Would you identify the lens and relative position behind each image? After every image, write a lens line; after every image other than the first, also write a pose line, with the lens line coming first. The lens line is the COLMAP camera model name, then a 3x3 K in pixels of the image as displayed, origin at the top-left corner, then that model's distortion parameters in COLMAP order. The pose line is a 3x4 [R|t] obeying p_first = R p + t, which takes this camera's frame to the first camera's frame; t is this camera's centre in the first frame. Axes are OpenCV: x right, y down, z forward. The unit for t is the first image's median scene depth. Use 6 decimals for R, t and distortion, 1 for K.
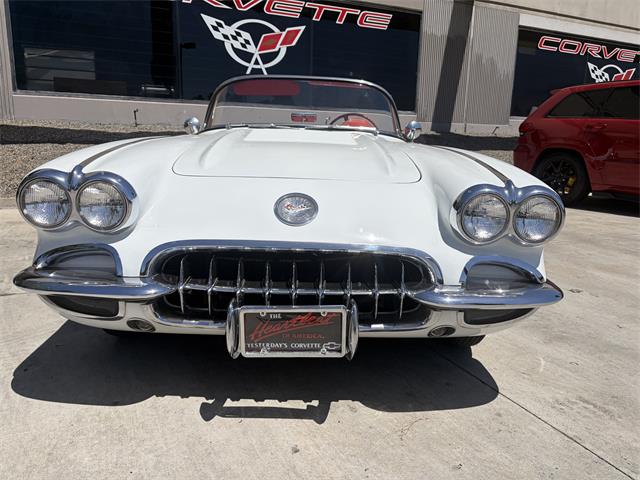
lens RADIAL K [[482.1, 0, 319.9], [0, 482.1, 237.1], [0, 0, 1]] dist [0.046964, -0.053261]
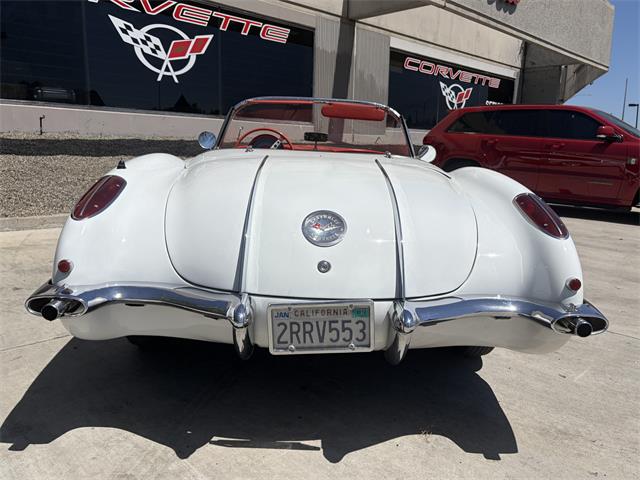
lens RADIAL K [[504.8, 0, 321.0], [0, 504.8, 238.0], [0, 0, 1]] dist [0.022586, -0.011317]
pose [[0.939038, -0.059955, 0.338546, -0.206593], [0.065151, 0.997867, -0.003993, -0.002738], [-0.337585, 0.025806, 0.940941, -0.038487]]
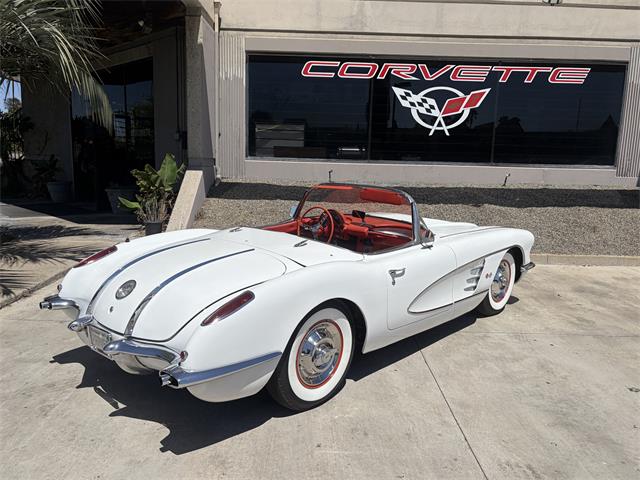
lens RADIAL K [[504.8, 0, 321.0], [0, 504.8, 238.0], [0, 0, 1]] dist [0.022586, -0.011317]
pose [[0.910191, 0.067901, -0.408585, 0.109602], [-0.089897, 0.995341, -0.034847, -0.044084], [0.404315, 0.068448, 0.912055, -0.126837]]
